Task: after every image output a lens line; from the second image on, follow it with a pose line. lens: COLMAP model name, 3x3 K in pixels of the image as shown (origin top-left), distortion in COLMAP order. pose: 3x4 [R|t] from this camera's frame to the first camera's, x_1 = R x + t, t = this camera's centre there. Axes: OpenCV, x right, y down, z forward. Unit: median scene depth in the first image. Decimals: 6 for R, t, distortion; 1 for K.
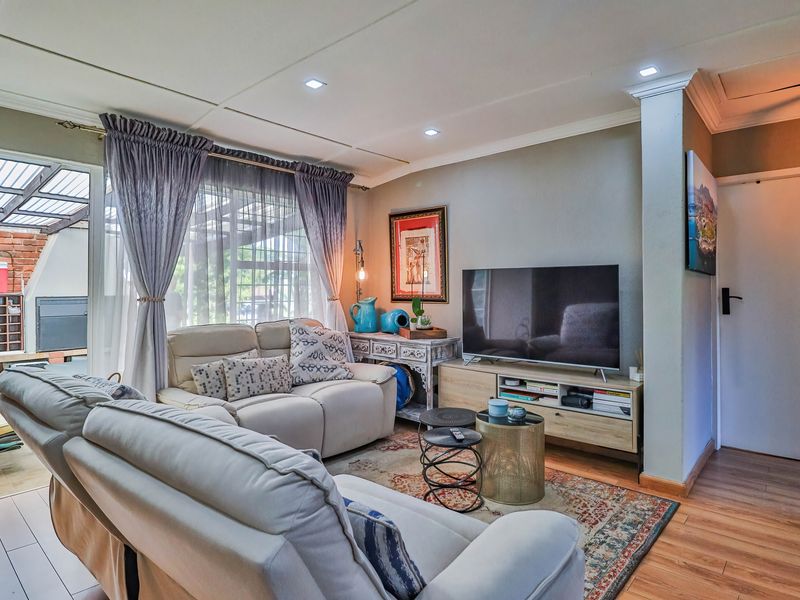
lens RADIAL K [[463.3, 0, 400.6], [0, 463.3, 282.1], [0, 0, 1]] dist [-0.001945, -0.011503]
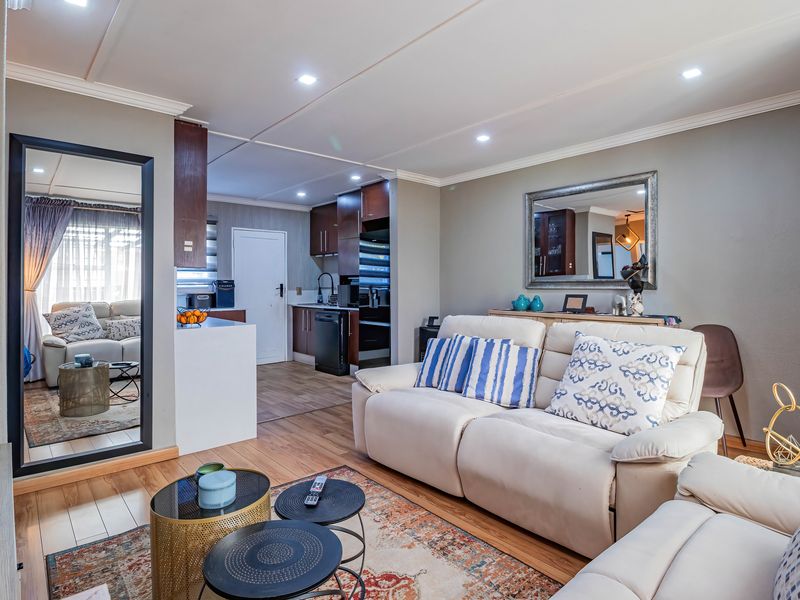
lens RADIAL K [[446.6, 0, 401.5], [0, 446.6, 282.9], [0, 0, 1]] dist [0.000445, 0.000023]
pose [[-0.992099, 0.009823, 0.125074, -0.064949], [0.007632, 0.999809, -0.017988, 0.026325], [-0.125226, -0.016891, -0.991984, 1.227413]]
